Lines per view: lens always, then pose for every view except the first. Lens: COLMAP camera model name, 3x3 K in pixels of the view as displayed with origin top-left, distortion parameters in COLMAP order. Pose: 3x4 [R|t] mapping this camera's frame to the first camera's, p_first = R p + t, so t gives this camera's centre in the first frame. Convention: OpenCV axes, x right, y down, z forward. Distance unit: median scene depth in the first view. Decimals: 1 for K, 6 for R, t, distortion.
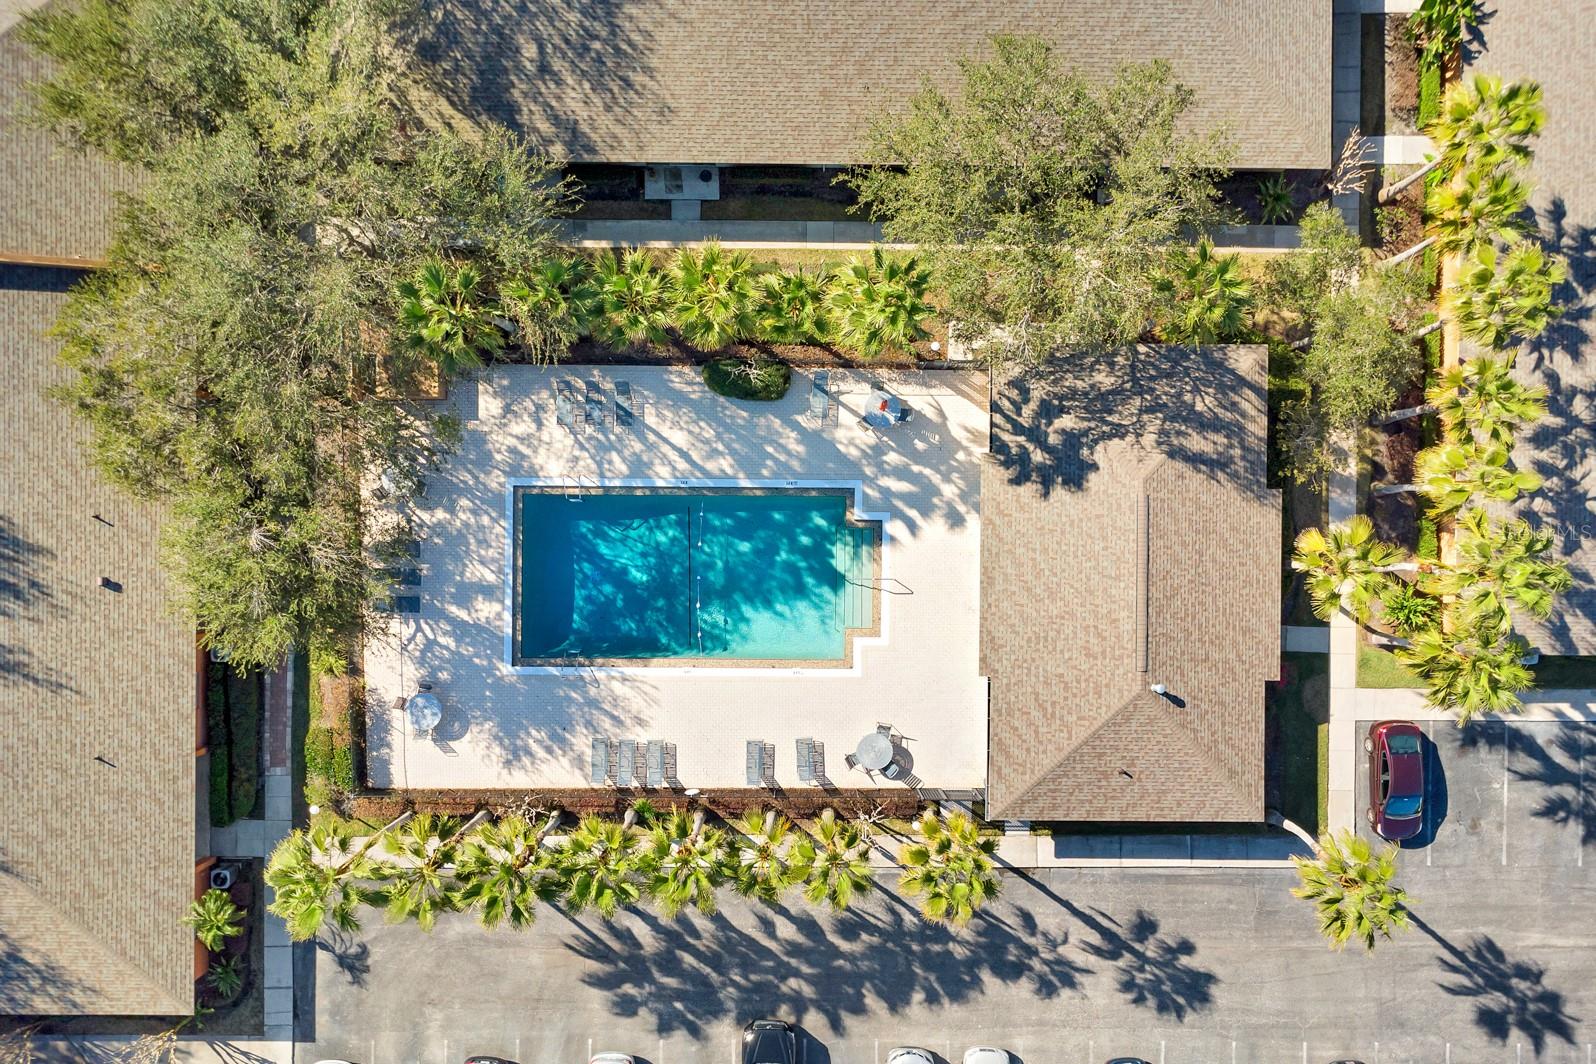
lens RADIAL K [[1130.3, 0, 766.8], [0, 1130.3, 529.2], [0, 0, 1]] dist [0.016201, -0.005147]
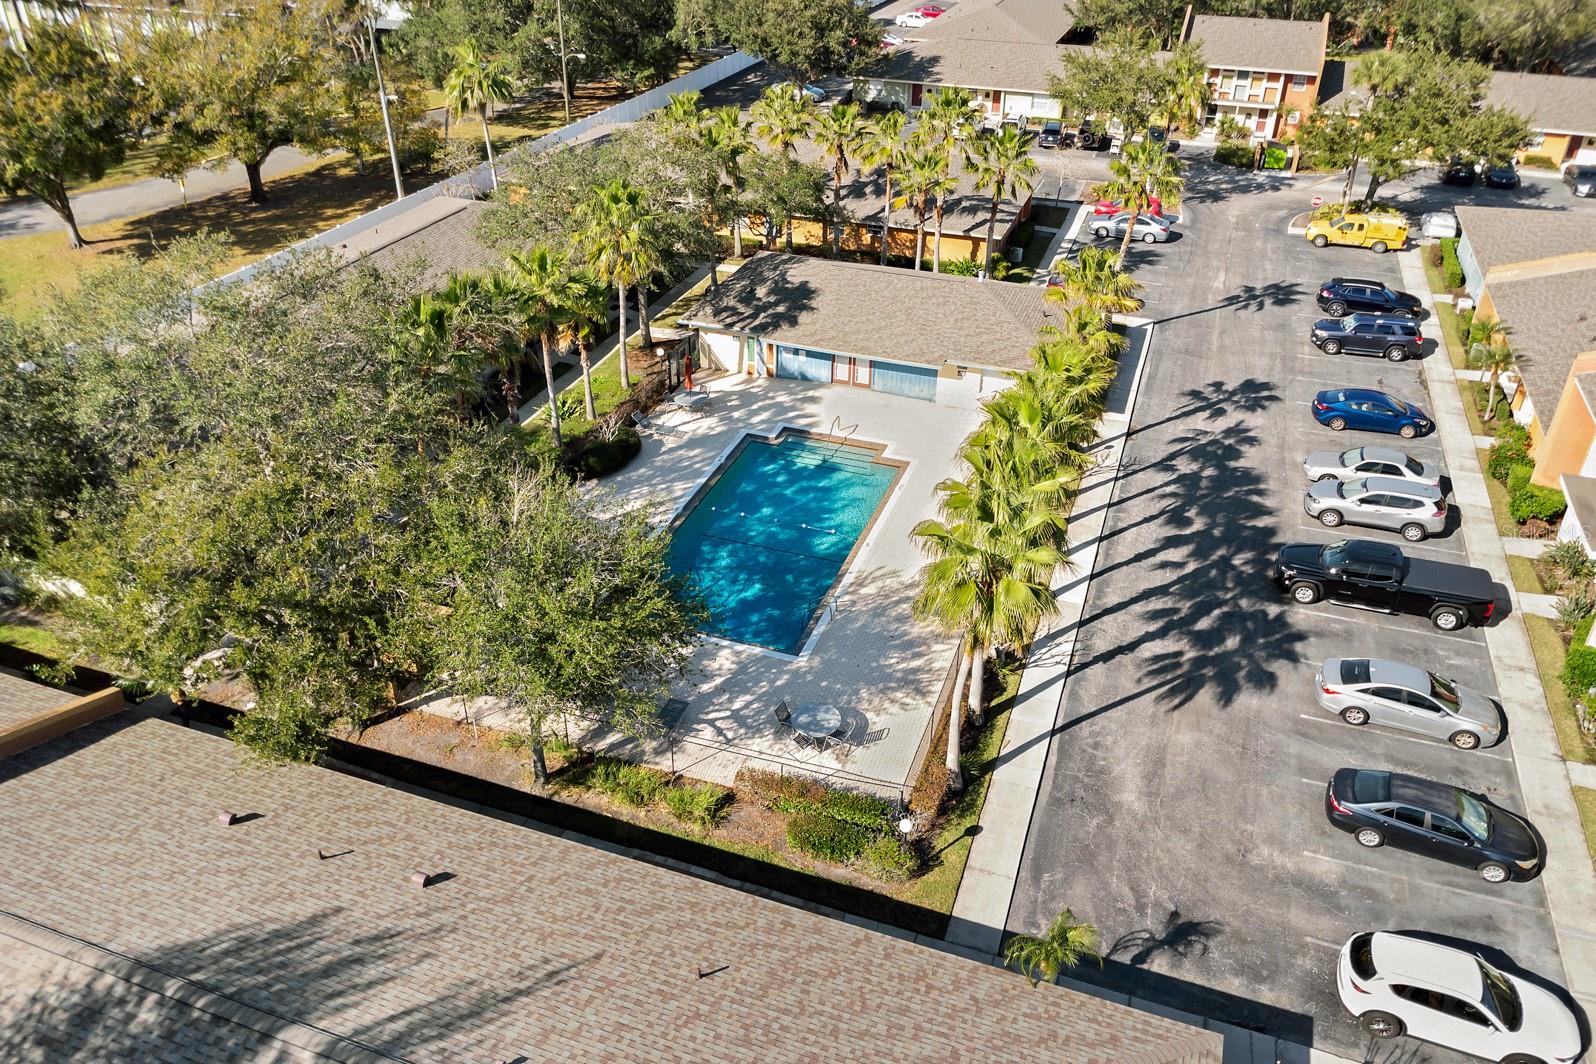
lens RADIAL K [[1130.3, 0, 766.8], [0, 1130.3, 529.2], [0, 0, 1]] dist [0.016201, -0.005147]
pose [[0.354971, -0.512972, 0.781572, -0.798272], [0.934842, 0.187526, -0.301503, 0.317697], [0.008097, 0.837671, 0.546115, 0.483907]]
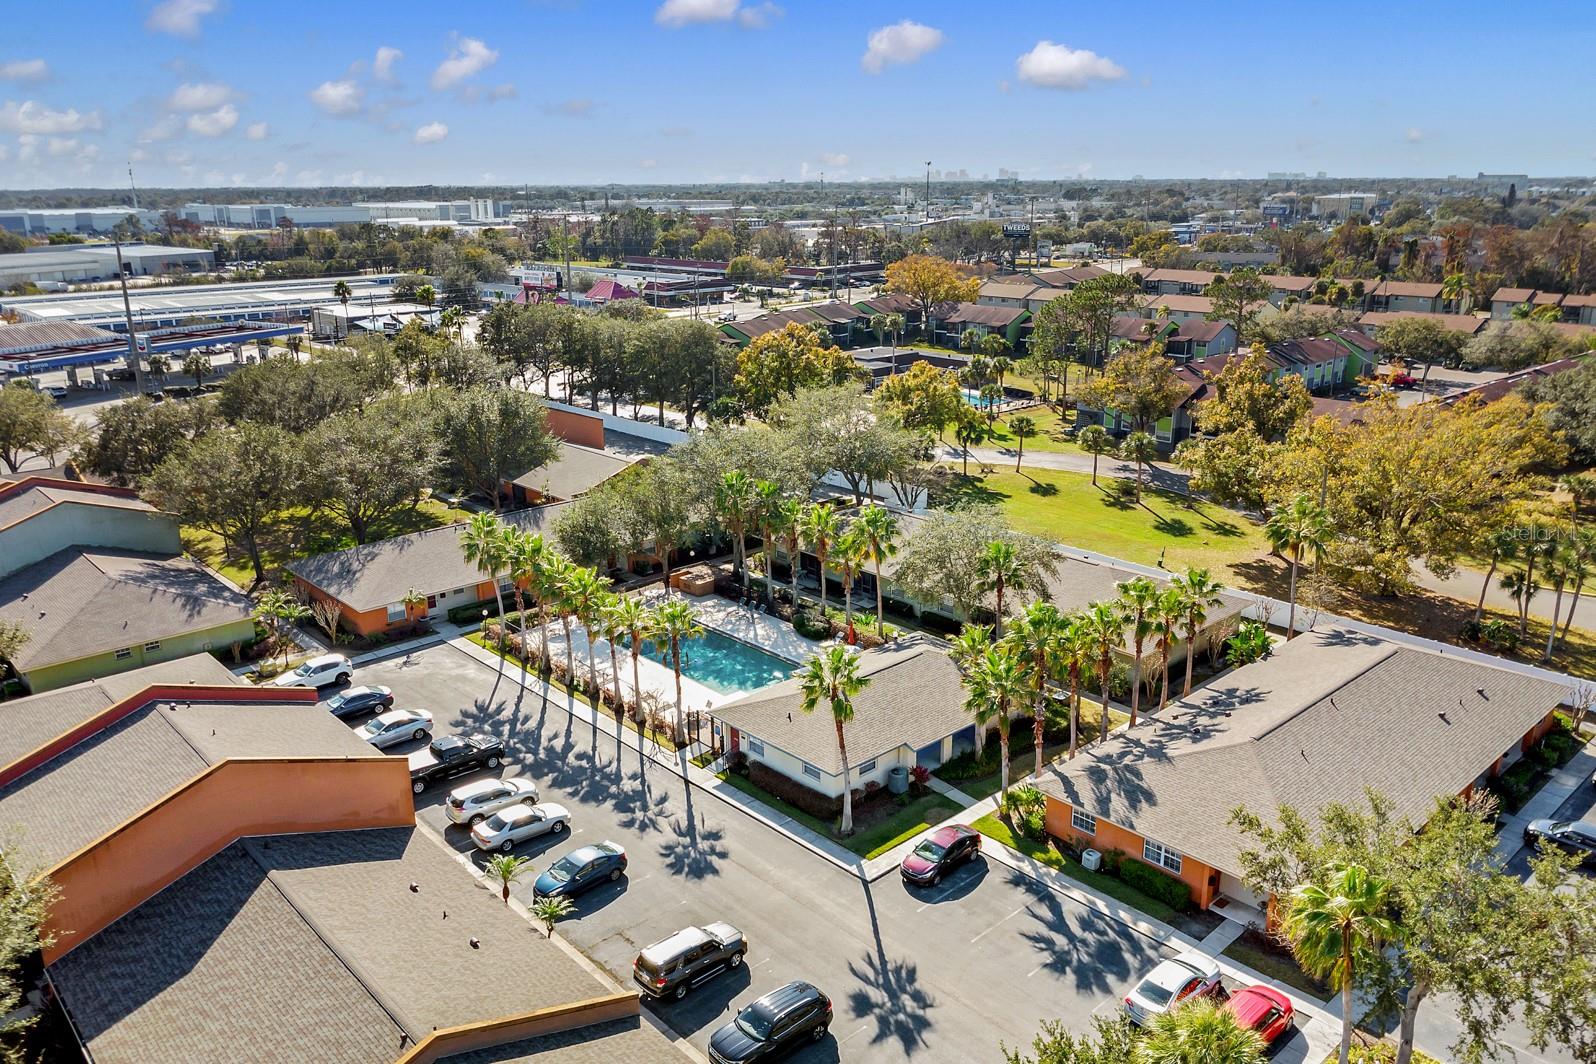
lens RADIAL K [[1199.0, 0, 799.2], [0, 1199.0, 553.7], [0, 0, 1]] dist [-0.040732, 0.006486]
pose [[0.682808, 0.199448, -0.702847, 1.269902], [-0.730505, 0.201652, -0.652455, 1.087032], [0.011600, 0.958935, 0.283388, 0.329566]]
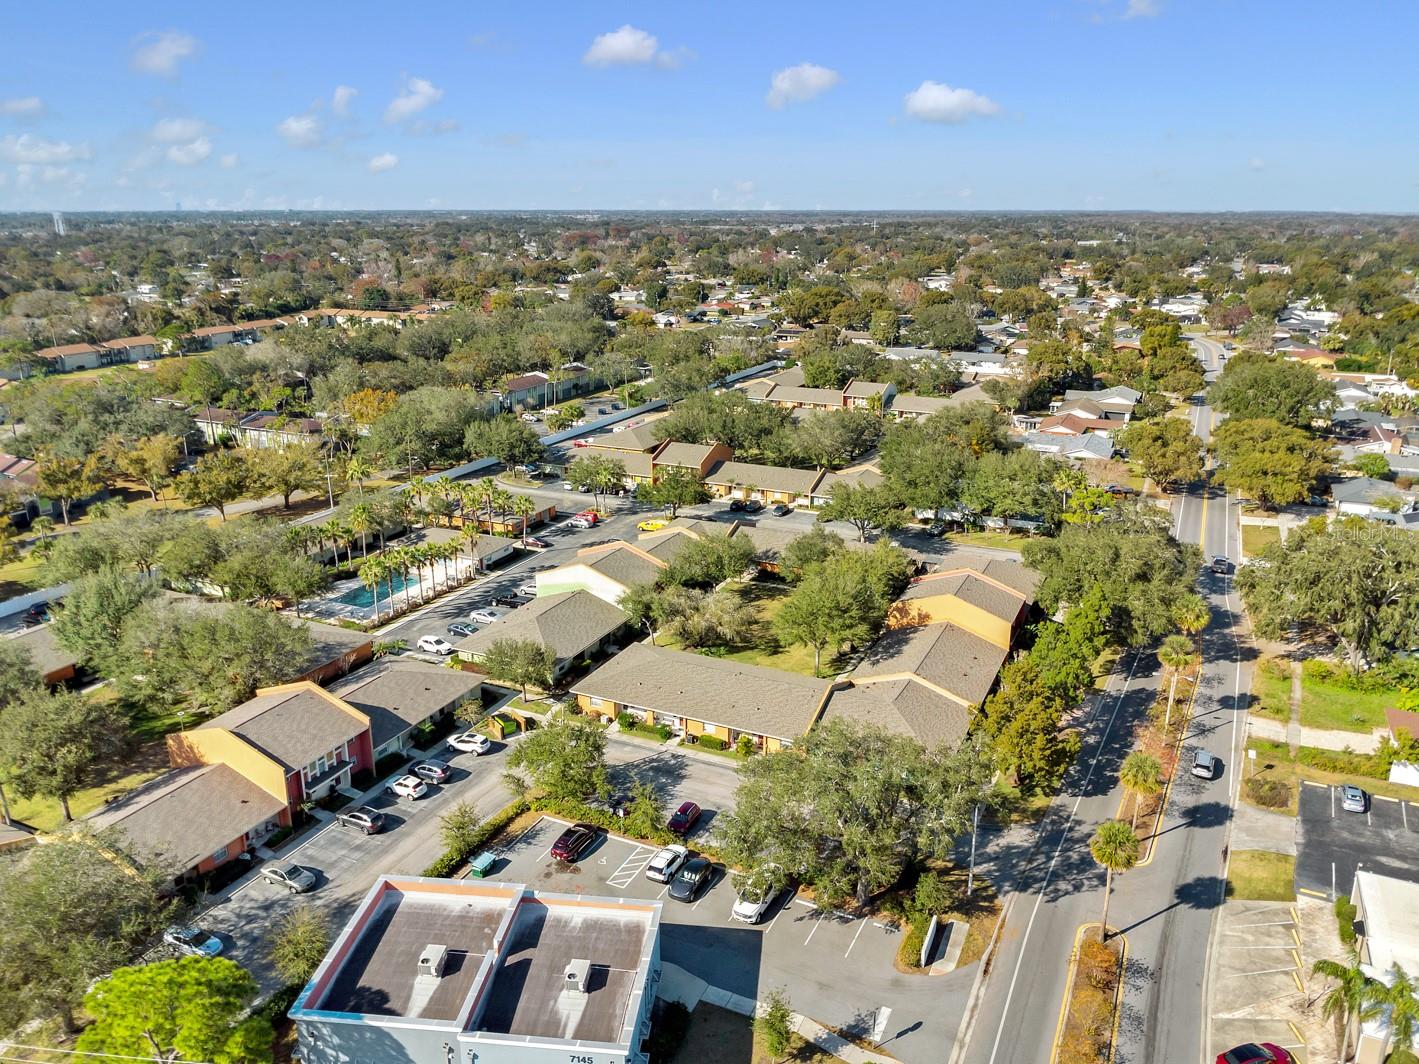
lens RADIAL K [[1032.4, 0, 709.5], [0, 1032.4, 532.0], [0, 0, 1]] dist [-0.003964, -0.000615]
pose [[0.432305, -0.279588, 0.857288, -2.404477], [0.901641, 0.120865, -0.415253, 2.341275], [0.012484, 0.952482, 0.304339, -0.182471]]
